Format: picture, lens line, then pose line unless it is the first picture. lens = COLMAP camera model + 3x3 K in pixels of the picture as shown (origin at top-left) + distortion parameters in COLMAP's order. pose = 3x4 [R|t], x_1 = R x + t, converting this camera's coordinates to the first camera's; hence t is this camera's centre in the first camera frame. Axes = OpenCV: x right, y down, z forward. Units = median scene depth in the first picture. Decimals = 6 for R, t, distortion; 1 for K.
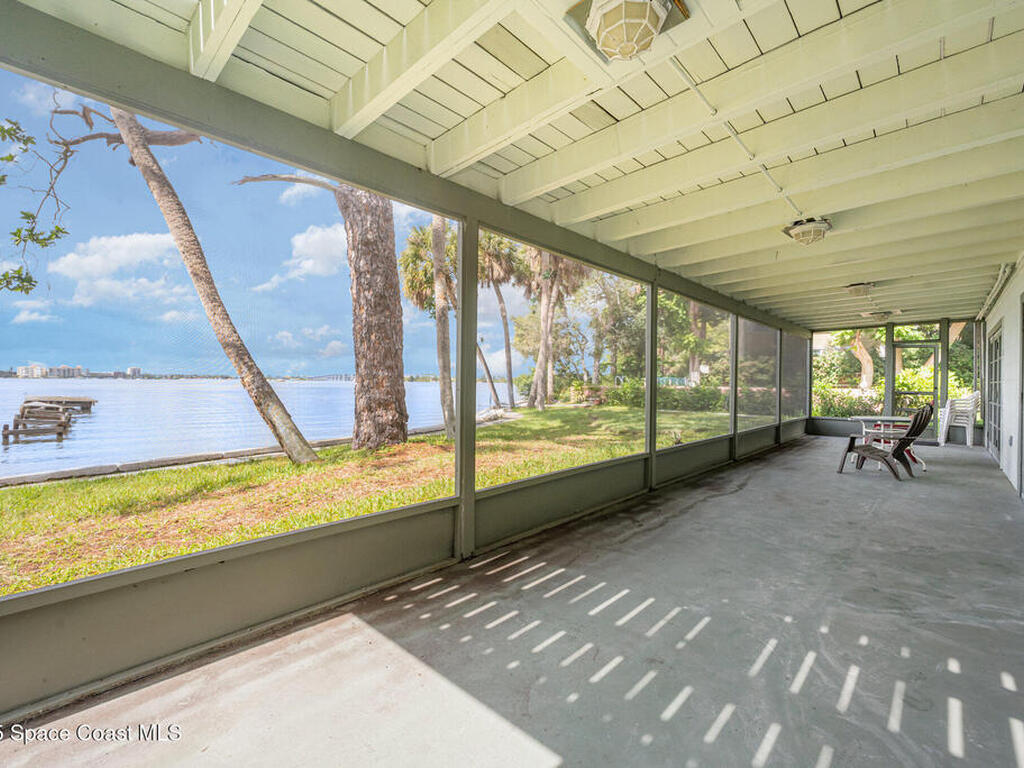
lens RADIAL K [[412.9, 0, 512.0], [0, 412.9, 384.0], [0, 0, 1]] dist [-0.013419, -0.000280]
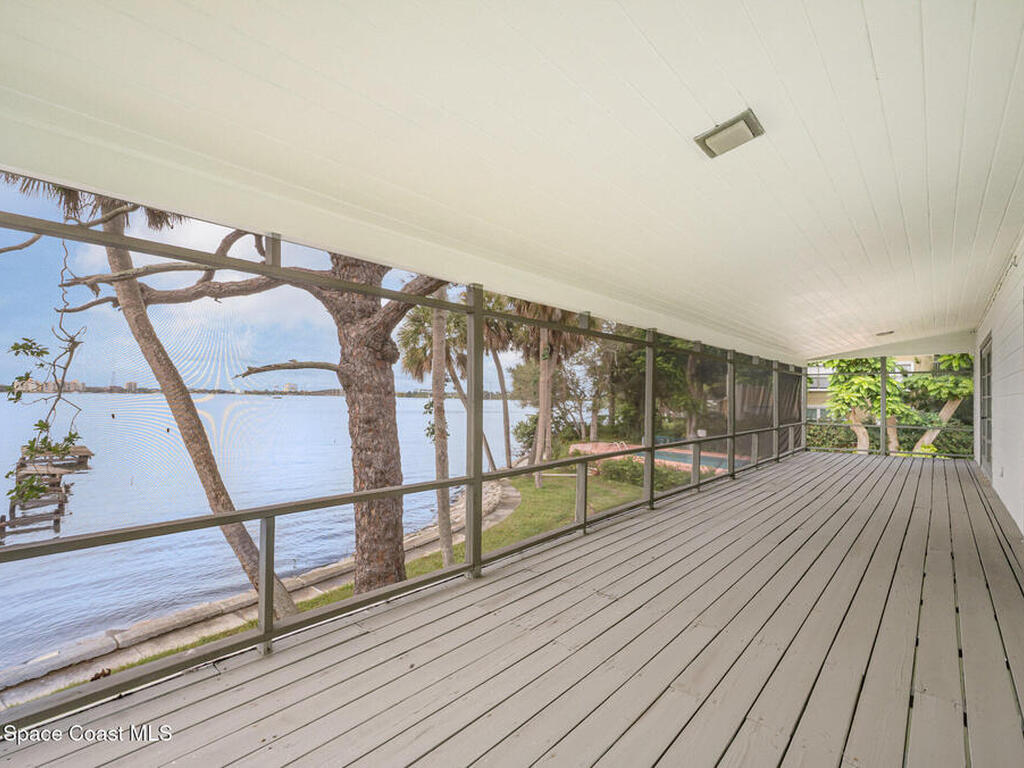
lens RADIAL K [[412.8, 0, 512.0], [0, 412.8, 384.0], [0, 0, 1]] dist [-0.000472, -0.012290]
pose [[0.999976, 0.005010, 0.004816, -0.001049], [-0.004914, 0.999792, -0.019809, -0.143942], [-0.004915, 0.019785, 0.999792, -0.007882]]
